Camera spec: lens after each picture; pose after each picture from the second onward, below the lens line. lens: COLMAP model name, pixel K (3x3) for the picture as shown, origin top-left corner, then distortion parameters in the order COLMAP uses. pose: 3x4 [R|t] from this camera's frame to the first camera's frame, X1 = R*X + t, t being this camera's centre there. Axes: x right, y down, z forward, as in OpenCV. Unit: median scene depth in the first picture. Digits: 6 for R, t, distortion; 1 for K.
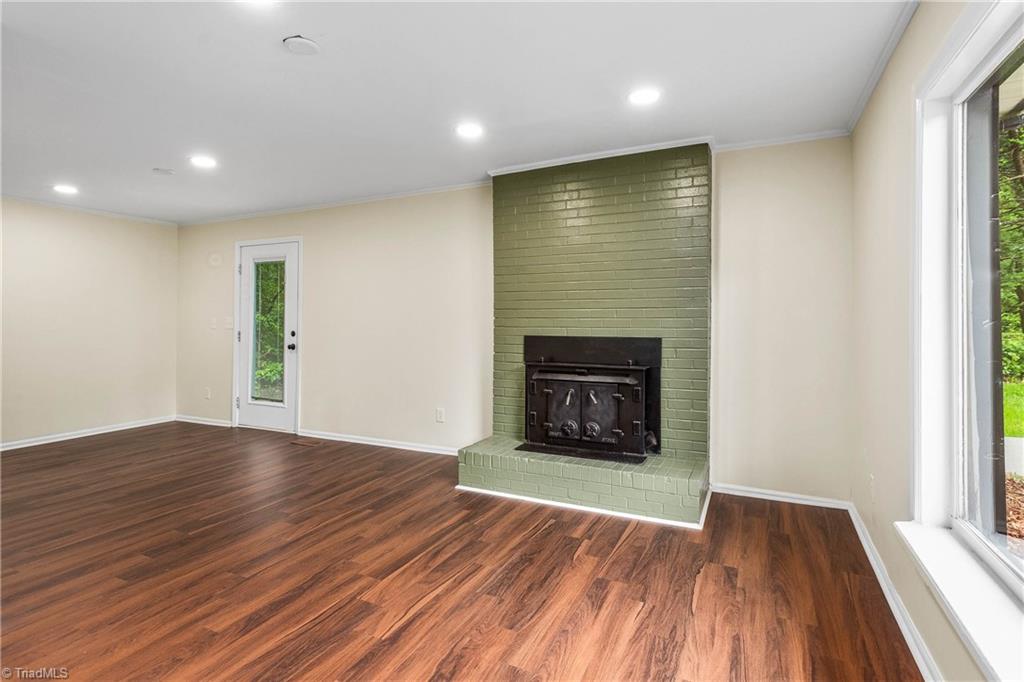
lens RADIAL K [[464.5, 0, 502.4], [0, 464.5, 345.1], [0, 0, 1]] dist [-0.000588, -0.000116]
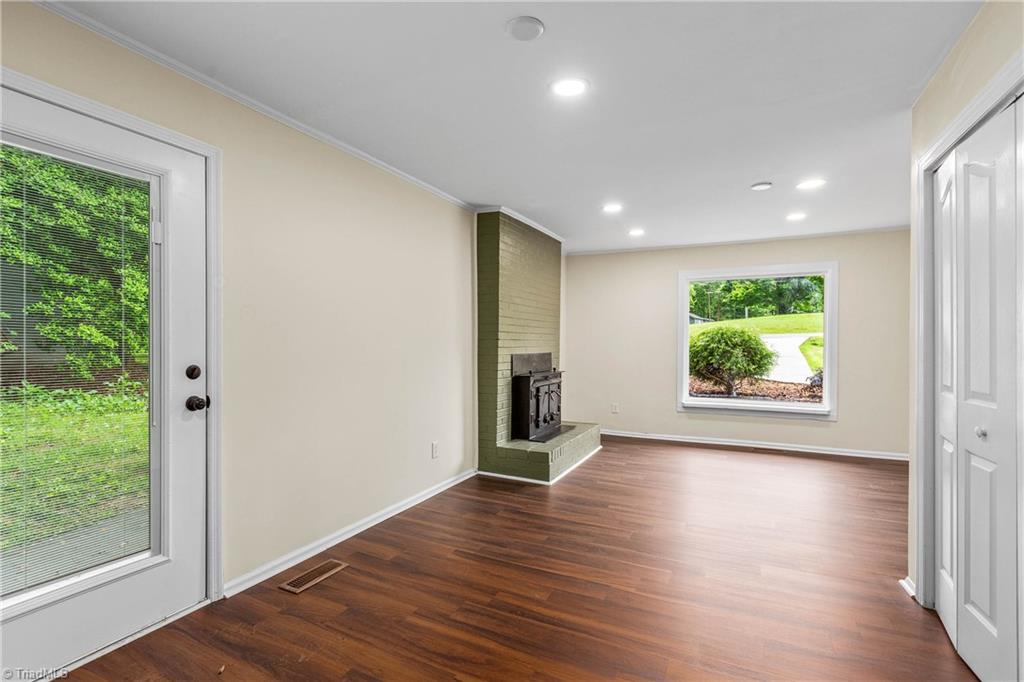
lens RADIAL K [[464.5, 0, 502.4], [0, 464.5, 345.1], [0, 0, 1]] dist [-0.000588, -0.000116]
pose [[-0.032704, -0.000100, 0.999465, -2.229979], [0.044304, 0.999017, 0.001550, -0.091762], [-0.998483, 0.044331, -0.032668, 1.972926]]
